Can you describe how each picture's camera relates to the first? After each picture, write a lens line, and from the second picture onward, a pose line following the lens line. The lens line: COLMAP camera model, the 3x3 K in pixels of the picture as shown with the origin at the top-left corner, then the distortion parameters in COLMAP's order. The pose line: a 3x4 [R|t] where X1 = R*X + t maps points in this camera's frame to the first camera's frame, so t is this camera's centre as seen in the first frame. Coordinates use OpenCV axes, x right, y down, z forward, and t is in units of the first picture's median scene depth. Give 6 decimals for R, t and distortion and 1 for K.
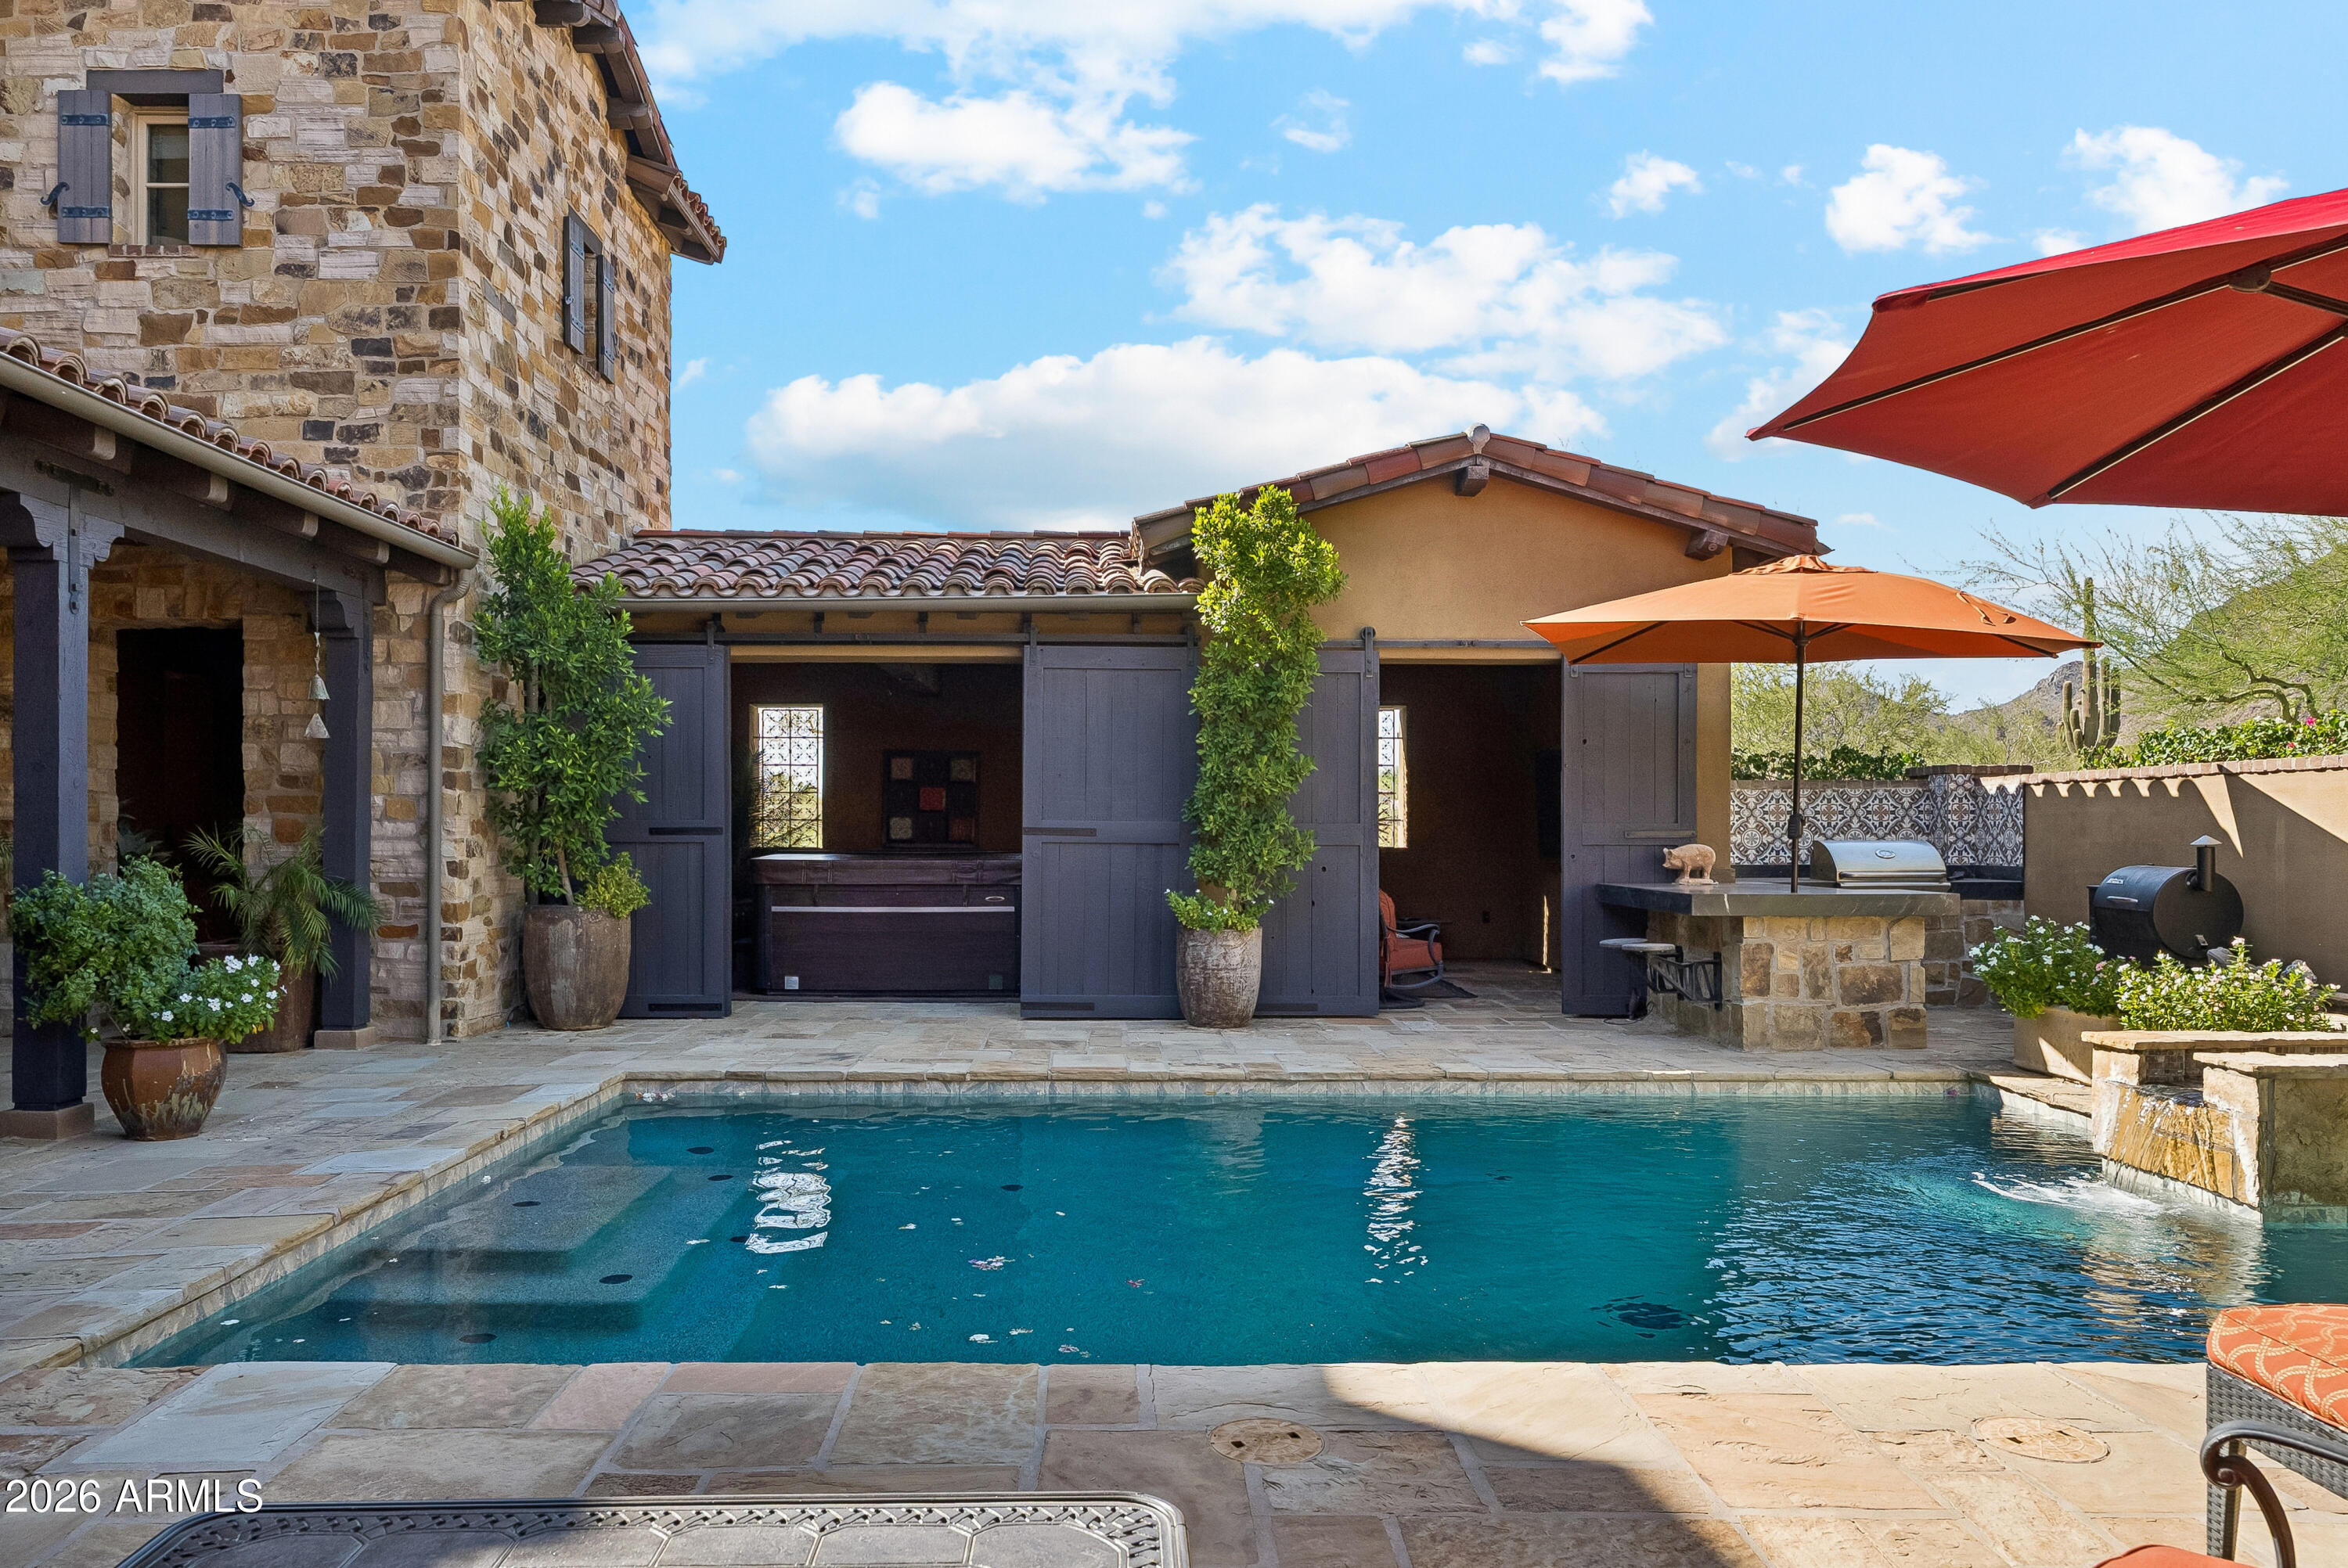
lens RADIAL K [[1669.5, 0, 1136.1], [0, 1669.5, 827.8], [0, 0, 1]] dist [0.005307, -0.008801]
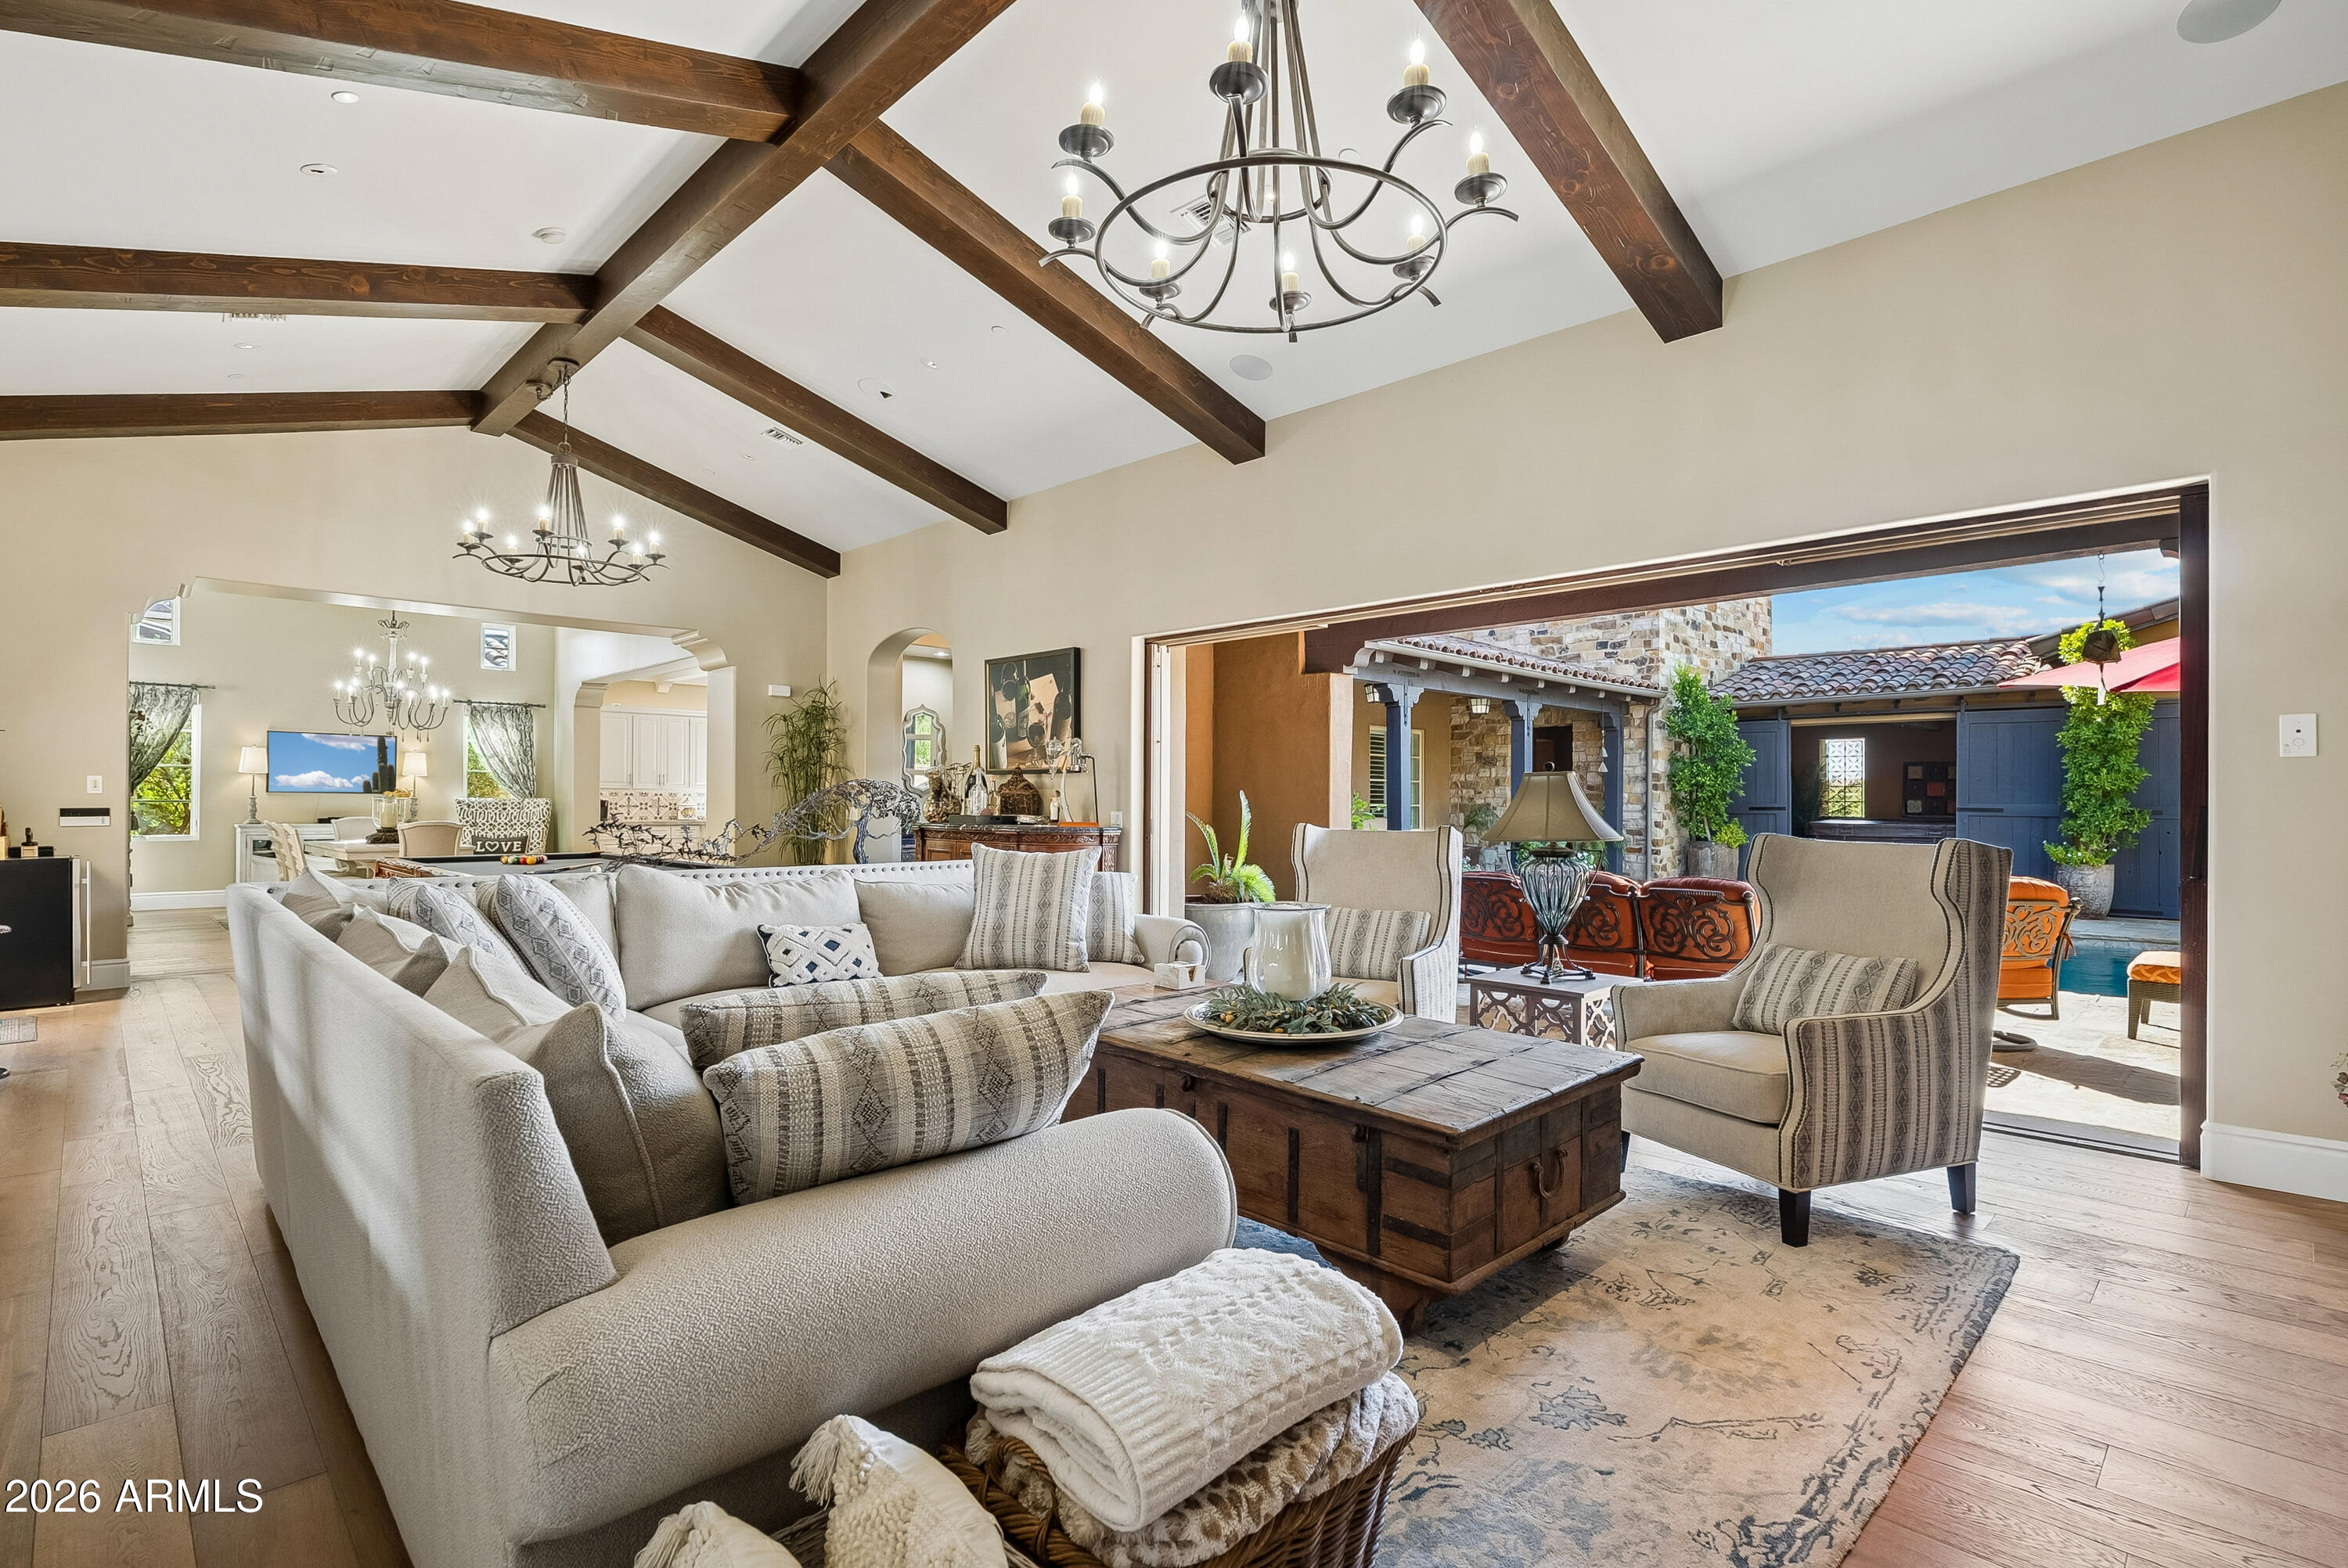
lens RADIAL K [[1134.4, 0, 1176.2], [0, 1134.4, 802.6], [0, 0, 1]] dist [-0.001451, -0.000080]
pose [[0.699428, 0.001663, -0.714701, 0.260687], [-0.000094, 0.999997, 0.002235, -0.009876], [0.714703, -0.001496, 0.699427, -0.604185]]
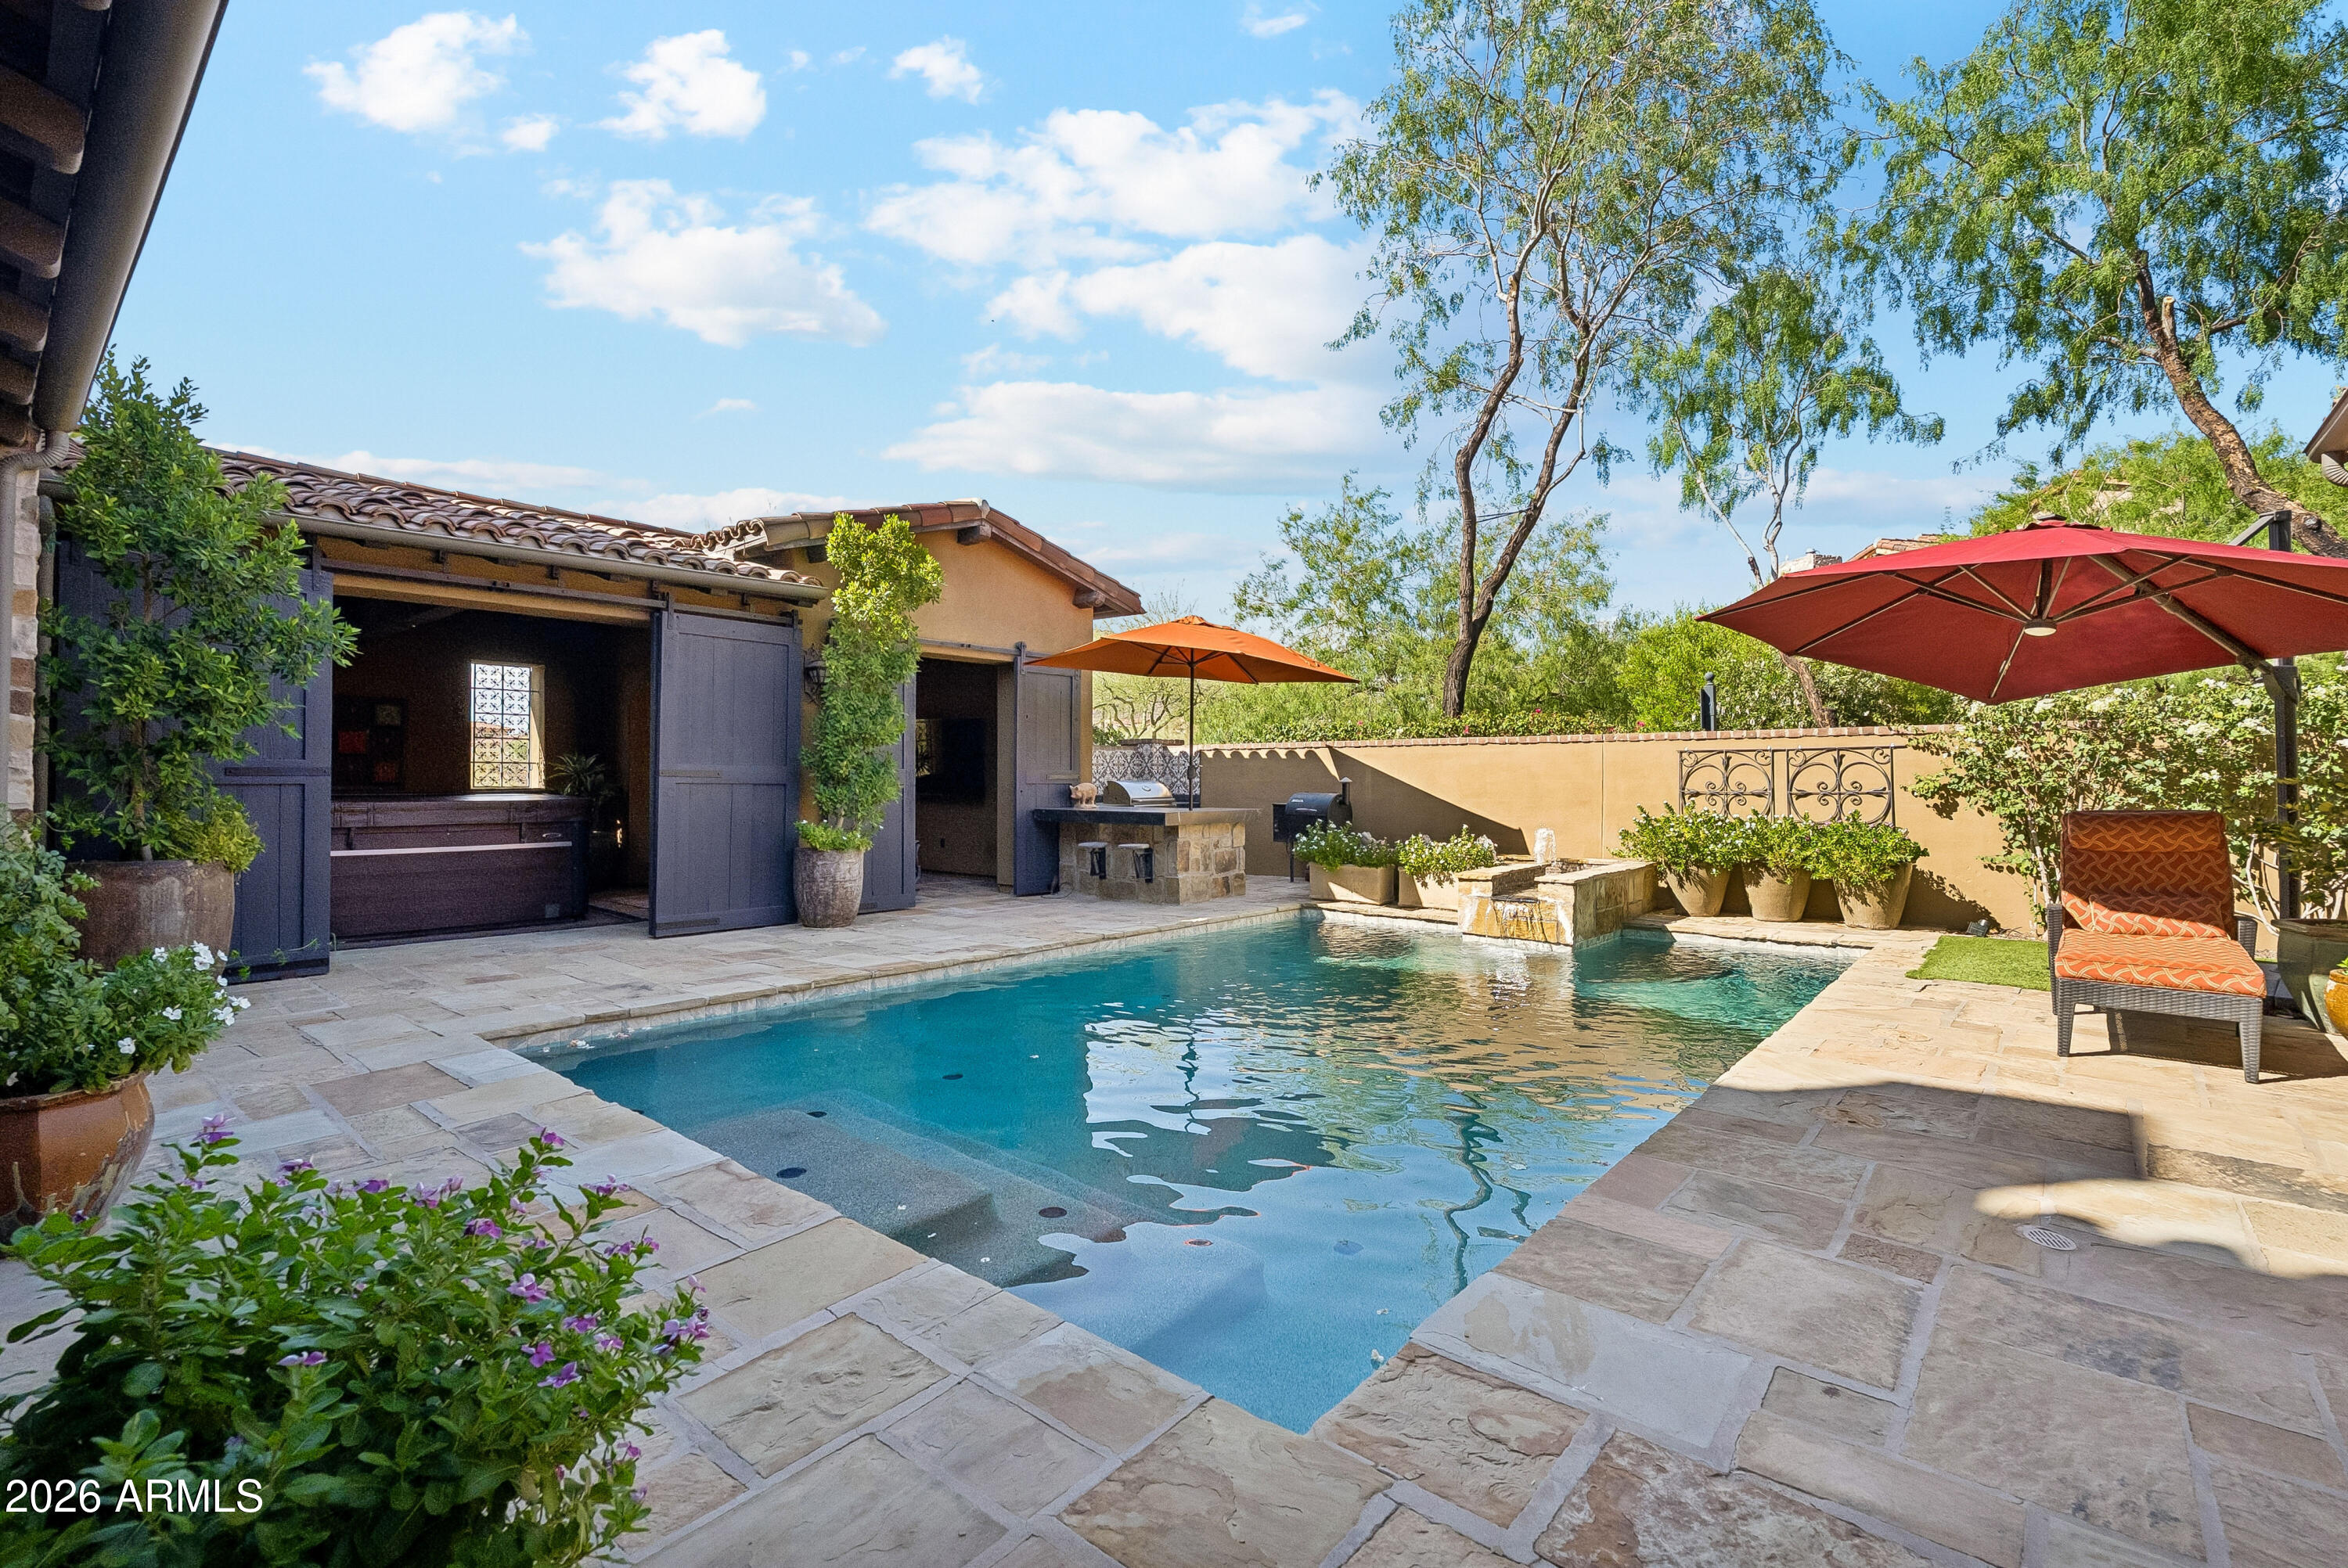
lens RADIAL K [[1059.2, 0, 1200.6], [0, 1059.2, 761.2], [0, 0, 1]] dist [-0.008232, 0.000955]
pose [[0.649235, 0.012812, 0.760480, -0.420058], [-0.003227, 0.999896, -0.014090, 0.002985], [-0.760581, 0.006693, 0.649209, 0.275037]]
